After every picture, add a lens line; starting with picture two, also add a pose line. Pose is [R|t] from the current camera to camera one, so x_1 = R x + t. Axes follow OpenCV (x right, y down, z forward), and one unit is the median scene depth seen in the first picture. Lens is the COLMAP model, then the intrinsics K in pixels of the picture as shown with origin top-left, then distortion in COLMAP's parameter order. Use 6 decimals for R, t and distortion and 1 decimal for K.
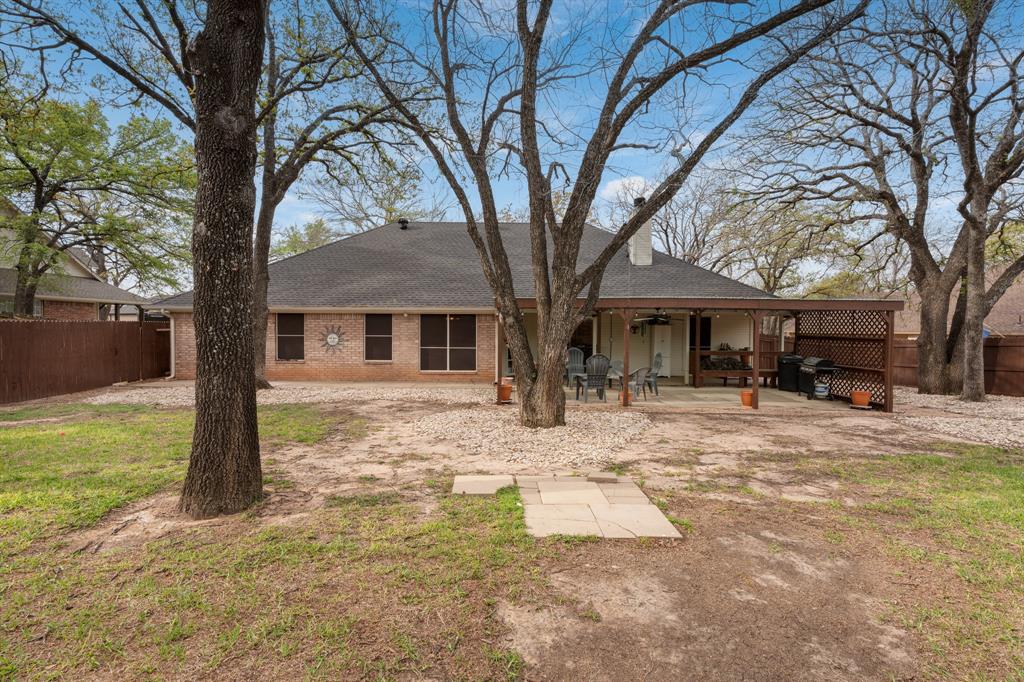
lens RADIAL K [[458.0, 0, 511.3], [0, 458.0, 336.7], [0, 0, 1]] dist [0.006626, -0.003436]
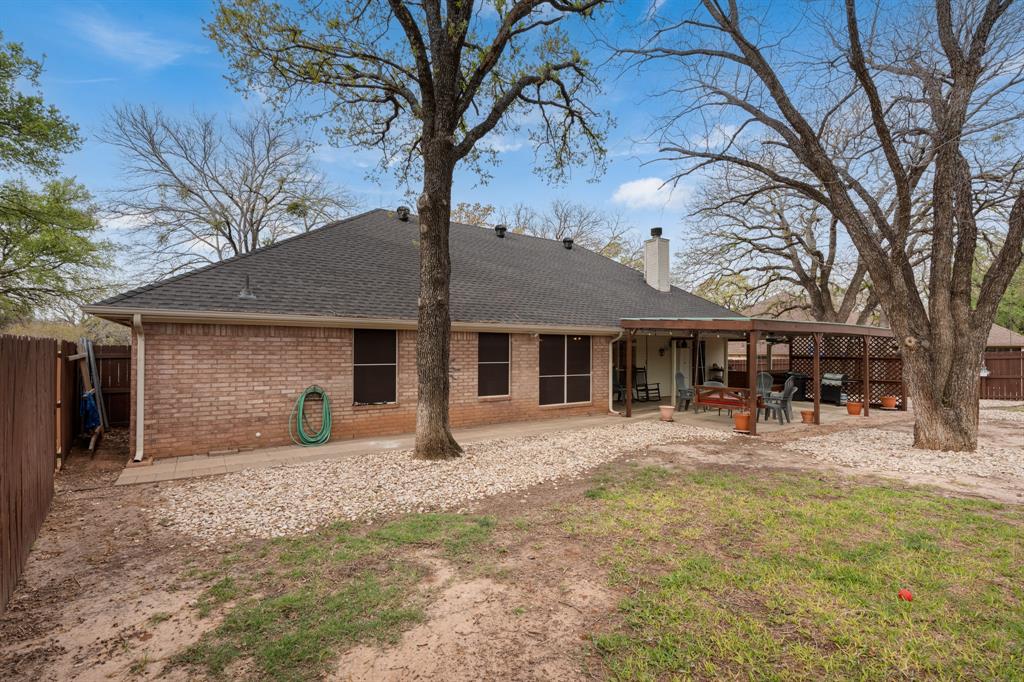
lens RADIAL K [[458.0, 0, 511.8], [0, 458.0, 346.2], [0, 0, 1]] dist [0.006626, -0.003436]
pose [[0.829090, 0.001814, 0.559113, -0.679379], [0.003935, 0.999951, -0.009079, -0.021703], [-0.559102, 0.009727, 0.829042, 0.371175]]
